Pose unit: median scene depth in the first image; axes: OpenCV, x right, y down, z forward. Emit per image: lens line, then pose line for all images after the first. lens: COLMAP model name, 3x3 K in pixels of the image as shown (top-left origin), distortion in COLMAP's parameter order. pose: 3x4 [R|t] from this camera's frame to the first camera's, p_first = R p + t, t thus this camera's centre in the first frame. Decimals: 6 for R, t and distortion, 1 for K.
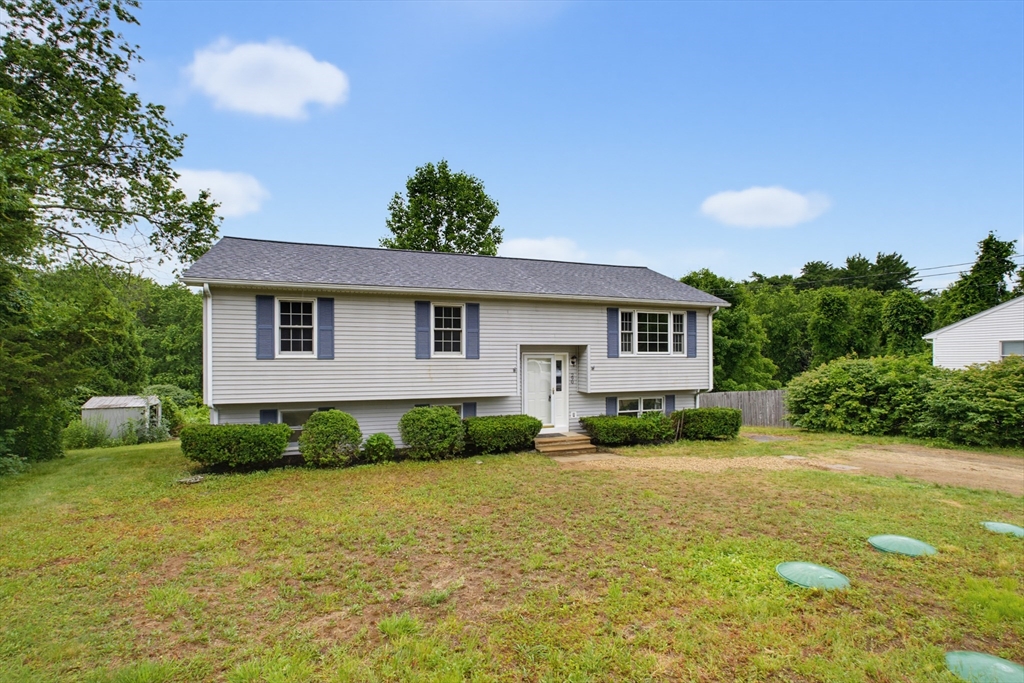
lens RADIAL K [[473.7, 0, 516.0], [0, 473.7, 351.8], [0, 0, 1]] dist [-0.000013, 0.000663]
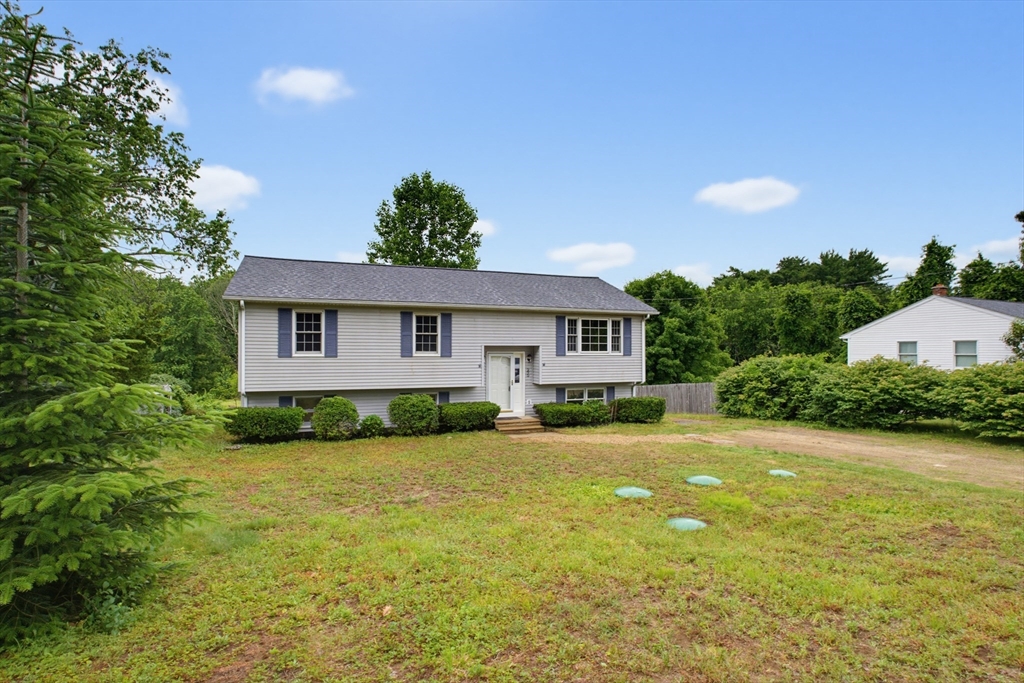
lens RADIAL K [[494.2, 0, 512.0], [0, 494.2, 341.5], [0, 0, 1]] dist [-0.001521, -0.000008]
pose [[0.999909, 0.005559, 0.012324, 0.055777], [-0.005591, 0.999981, 0.002548, -0.025390], [-0.012310, -0.002617, 0.999921, -0.263177]]
